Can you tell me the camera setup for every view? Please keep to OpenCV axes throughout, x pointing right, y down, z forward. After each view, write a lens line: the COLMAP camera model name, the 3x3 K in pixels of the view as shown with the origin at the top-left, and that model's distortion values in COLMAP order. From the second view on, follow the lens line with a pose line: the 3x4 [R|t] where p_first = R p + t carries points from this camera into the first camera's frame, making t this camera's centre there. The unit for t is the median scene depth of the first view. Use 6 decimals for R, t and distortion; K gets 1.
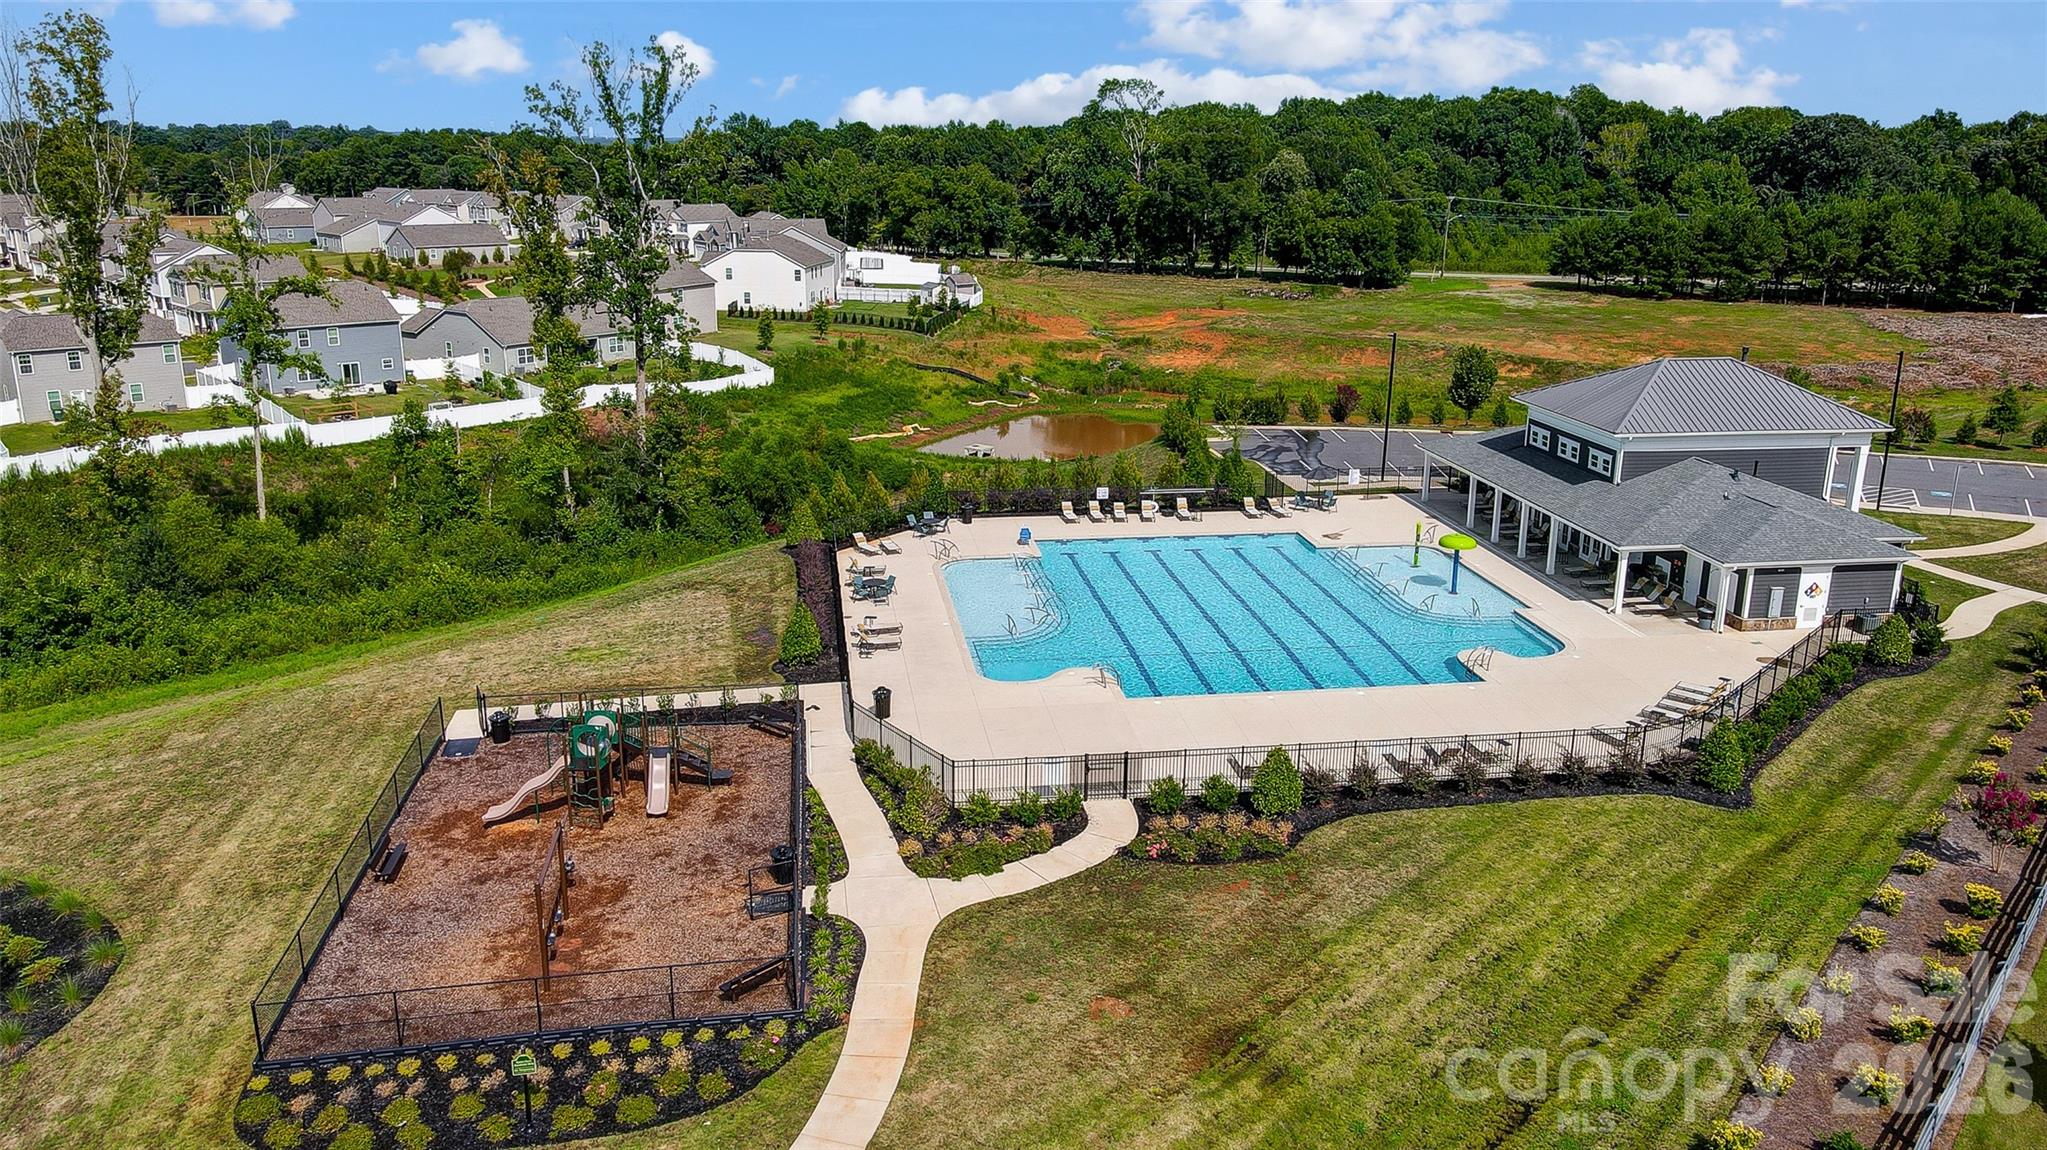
lens RADIAL K [[1493.5, 0, 1023.5], [0, 1493.5, 575.0], [0, 0, 1]] dist [-0.011901, 0.031850]
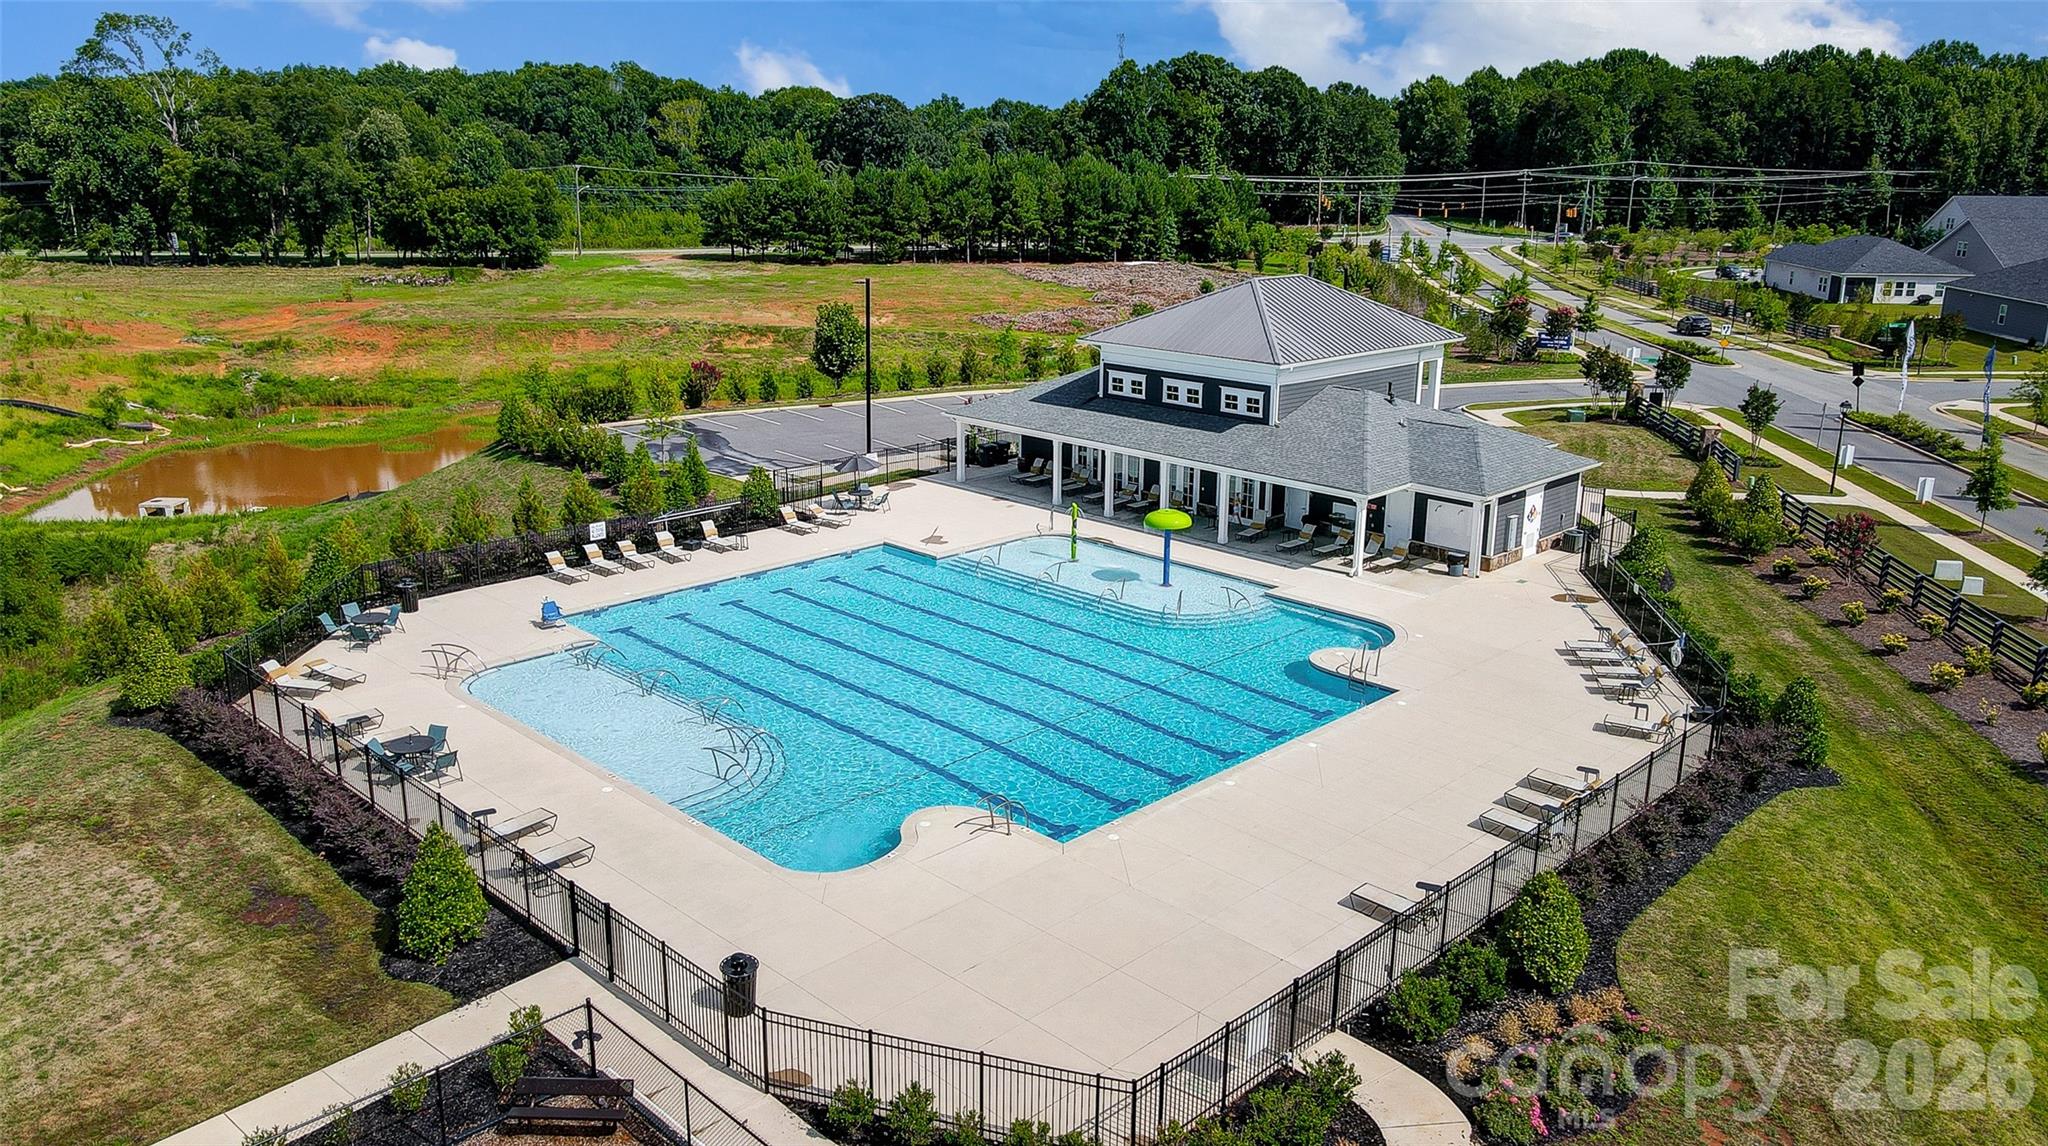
lens RADIAL K [[1494.3, 0, 1024.0], [0, 1494.3, 573.0], [0, 0, 1]] dist [-0.011901, 0.031850]
pose [[0.794581, -0.163768, 0.584654, -0.075147], [0.163898, 0.985043, 0.053175, -0.016127], [-0.584618, 0.053572, 0.809538, 0.140251]]
